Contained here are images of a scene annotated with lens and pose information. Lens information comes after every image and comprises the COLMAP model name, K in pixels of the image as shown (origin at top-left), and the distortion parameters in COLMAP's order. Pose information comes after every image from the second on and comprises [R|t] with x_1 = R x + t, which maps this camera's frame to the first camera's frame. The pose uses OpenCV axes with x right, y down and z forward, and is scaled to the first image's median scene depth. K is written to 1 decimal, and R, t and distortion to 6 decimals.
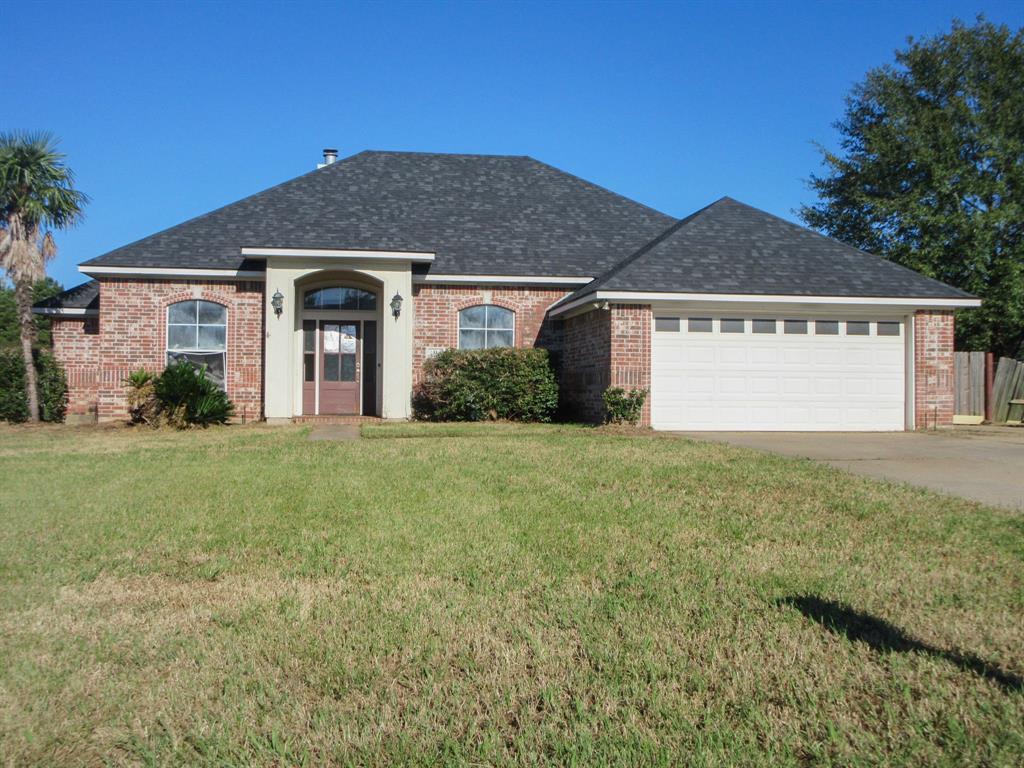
lens RADIAL K [[1096.5, 0, 511.8], [0, 1096.5, 389.2], [0, 0, 1]] dist [-0.022992, 0.000000]
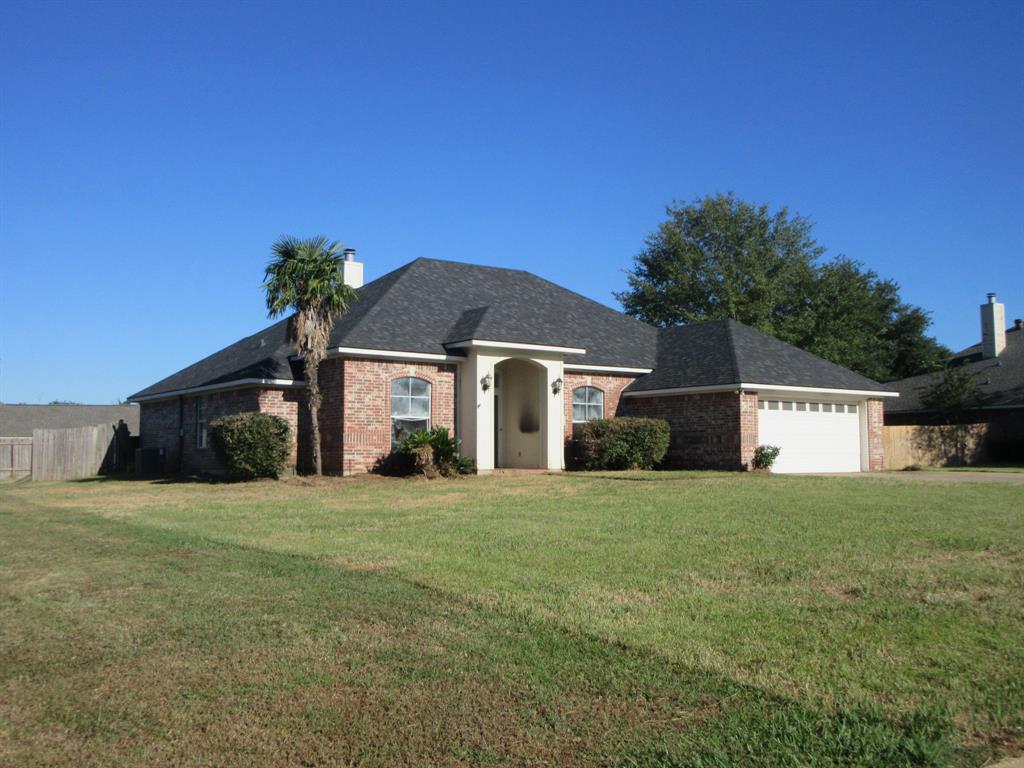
lens RADIAL K [[1022.9, 0, 511.0], [0, 1022.9, 381.1], [0, 0, 1]] dist [-0.023488, 0.000000]
pose [[0.883756, 0.027484, 0.467140, -0.757859], [0.003604, 0.997844, -0.065525, 0.000877], [-0.467934, 0.059592, 0.881752, -0.096175]]
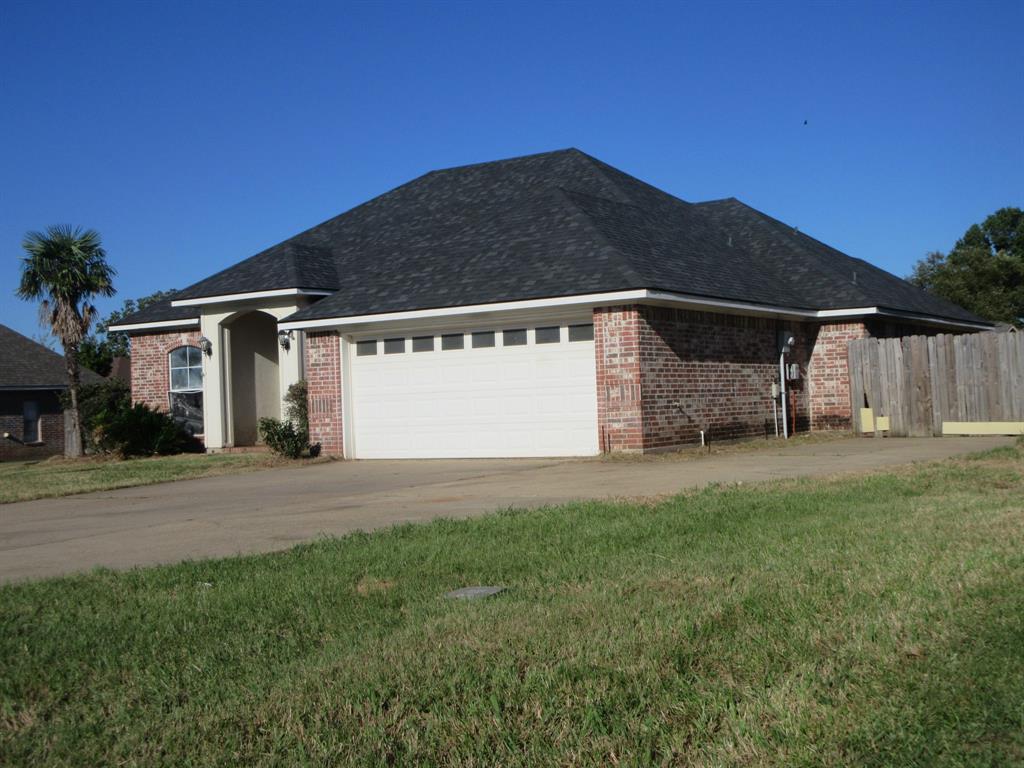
lens RADIAL K [[1266.1, 0, 512.9], [0, 1266.1, 382.9], [0, 0, 1]] dist [0.008144, 0.000000]
pose [[0.754005, -0.048119, -0.655104, 0.867026], [0.048499, 0.998669, -0.017534, -0.002845], [0.655076, -0.018551, 0.755335, 0.224623]]
